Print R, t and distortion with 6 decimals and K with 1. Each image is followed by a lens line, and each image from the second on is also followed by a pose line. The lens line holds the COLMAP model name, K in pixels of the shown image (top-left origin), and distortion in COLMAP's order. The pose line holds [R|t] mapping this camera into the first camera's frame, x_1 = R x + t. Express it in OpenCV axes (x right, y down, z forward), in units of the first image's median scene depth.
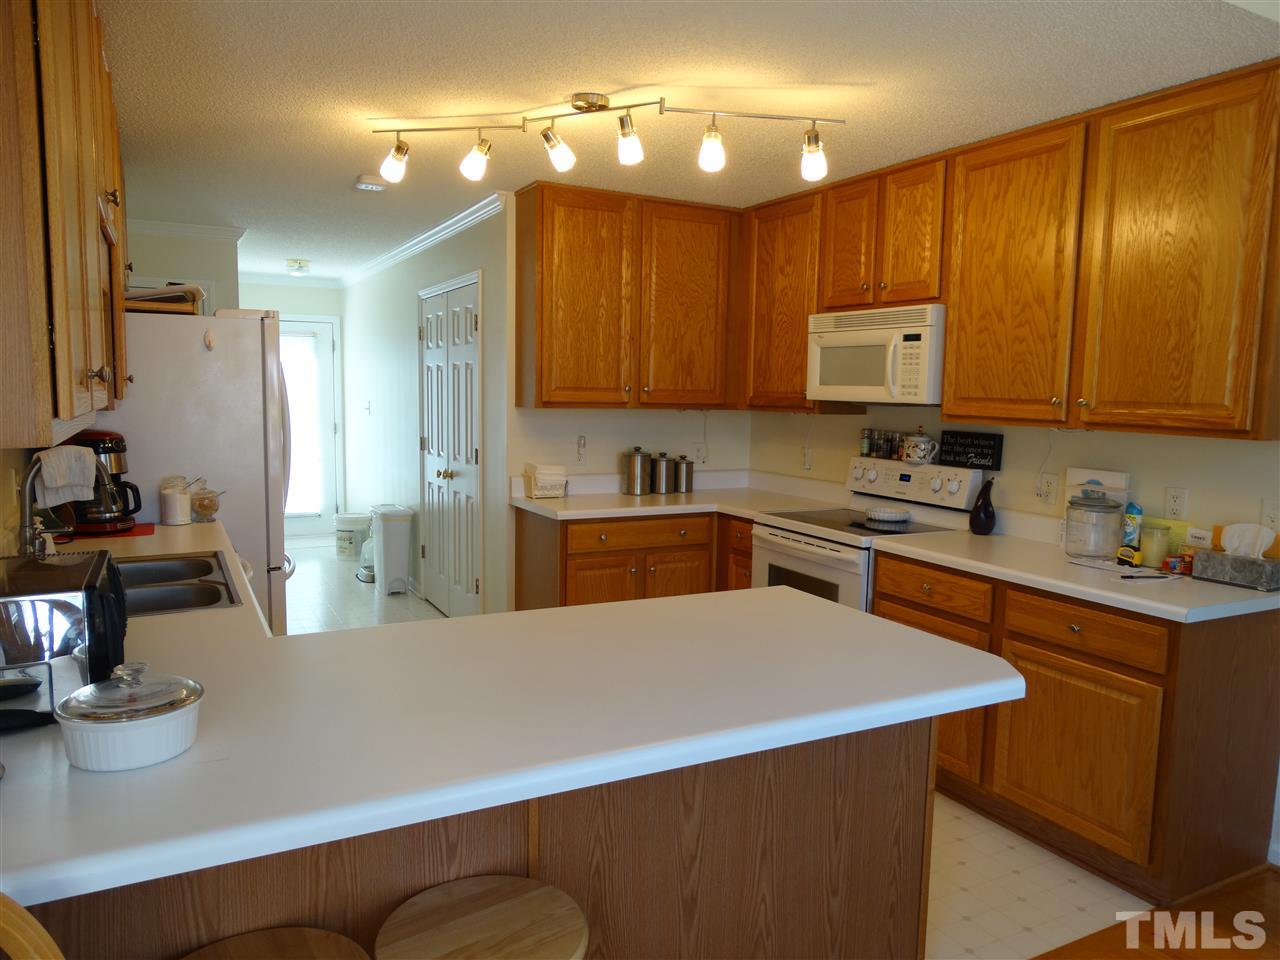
lens RADIAL K [[916.5, 0, 643.0], [0, 916.5, 483.9], [0, 0, 1]] dist [0.018650, -0.000955]
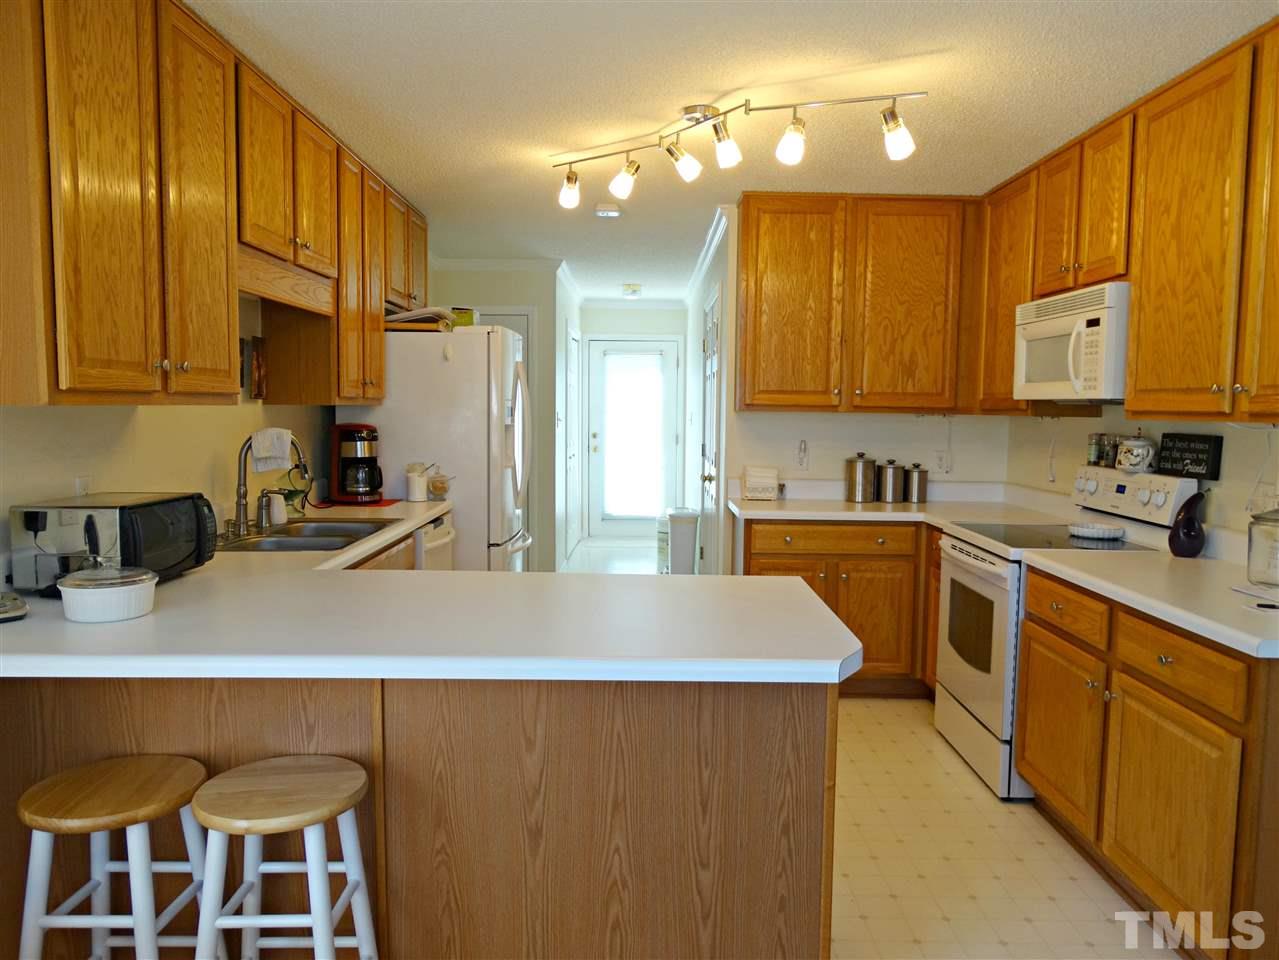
lens RADIAL K [[937.3, 0, 639.5], [0, 937.3, 480.0], [0, 0, 1]] dist [0.011691, 0.006744]
pose [[0.884238, 0.030065, -0.466067, 0.315051], [-0.045337, 0.998738, -0.021589, 0.025698], [0.464830, 0.040220, 0.884486, 0.023262]]
